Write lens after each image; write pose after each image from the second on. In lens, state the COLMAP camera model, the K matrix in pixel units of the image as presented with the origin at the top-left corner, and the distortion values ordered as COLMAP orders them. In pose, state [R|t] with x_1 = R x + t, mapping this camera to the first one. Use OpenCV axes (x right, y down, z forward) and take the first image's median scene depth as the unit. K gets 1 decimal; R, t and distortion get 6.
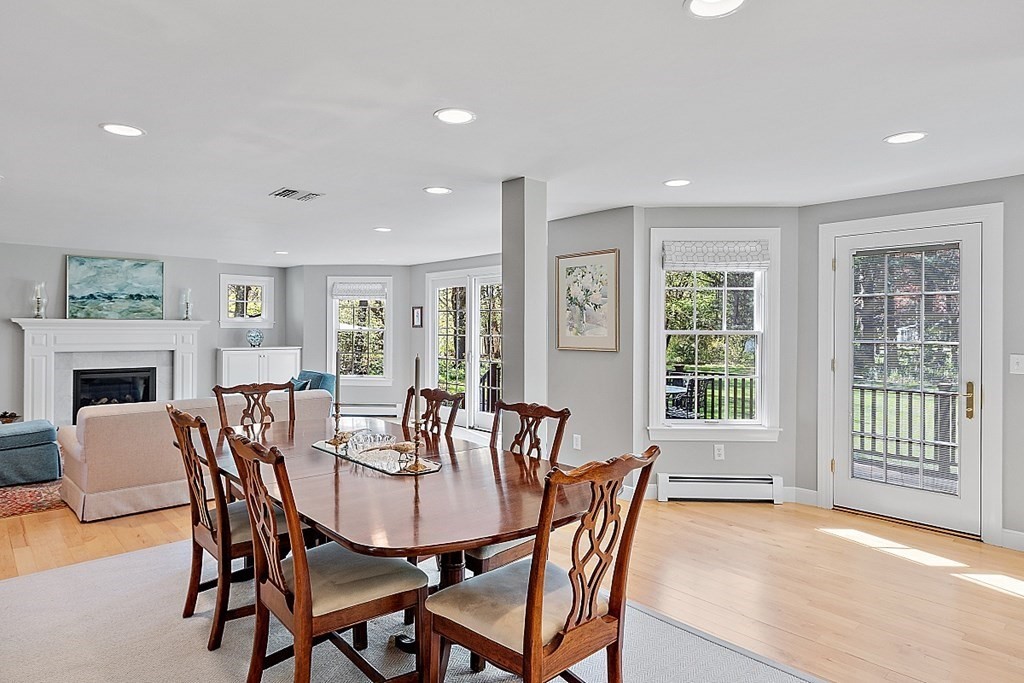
lens RADIAL K [[634.4, 0, 522.1], [0, 634.4, 330.3], [0, 0, 1]] dist [0.021260, -0.007689]
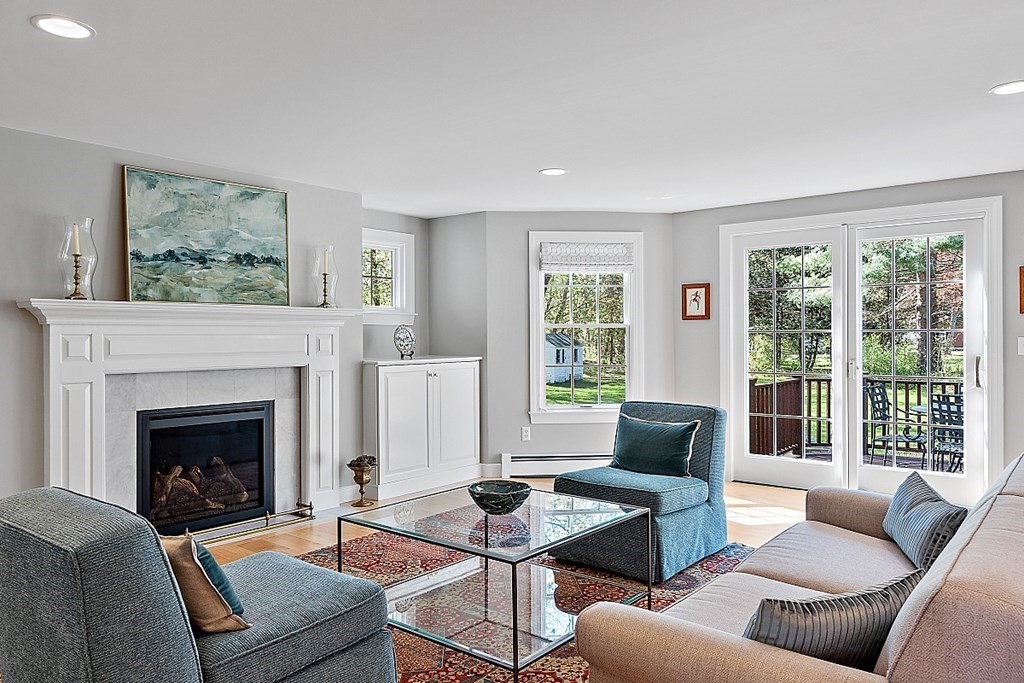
lens RADIAL K [[740.9, 0, 508.6], [0, 740.9, 339.3], [0, 0, 1]] dist [0.002724, 0.004759]
pose [[0.986025, -0.014786, 0.165938, -0.502099], [0.015079, 0.999886, -0.000510, 0.012820], [-0.165912, 0.003005, 0.986136, 0.403396]]
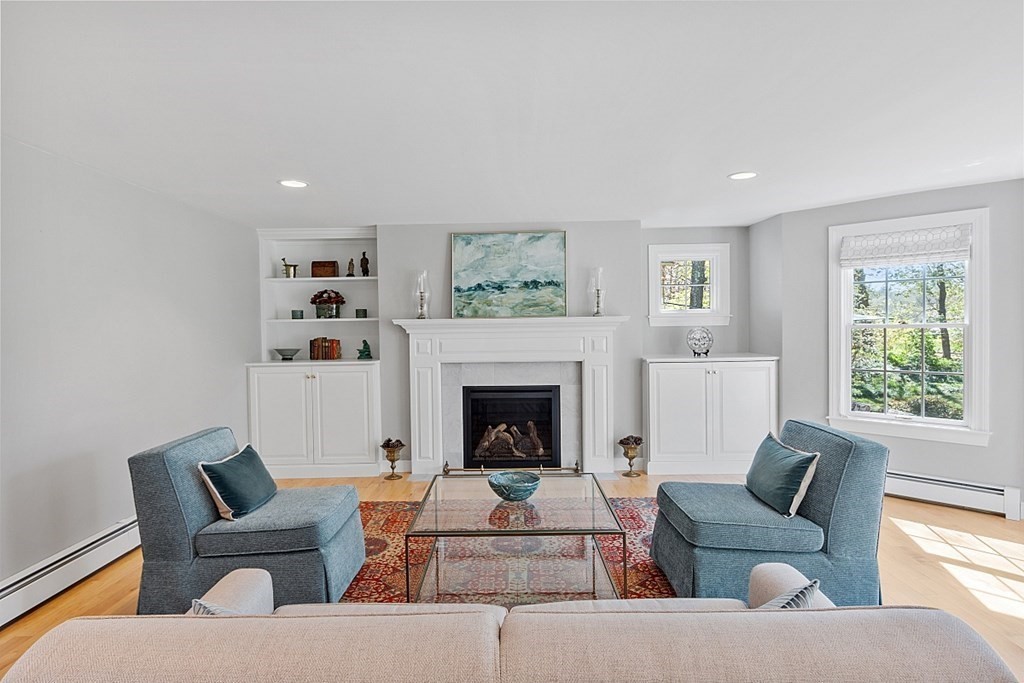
lens RADIAL K [[584.6, 0, 493.4], [0, 584.6, 341.6], [0, 0, 1]] dist [0.001719, -0.001109]
pose [[0.724256, 0.002116, -0.689528, -0.196005], [0.017398, 0.999621, 0.021342, -0.004520], [0.689311, -0.027454, 0.723945, 0.510708]]
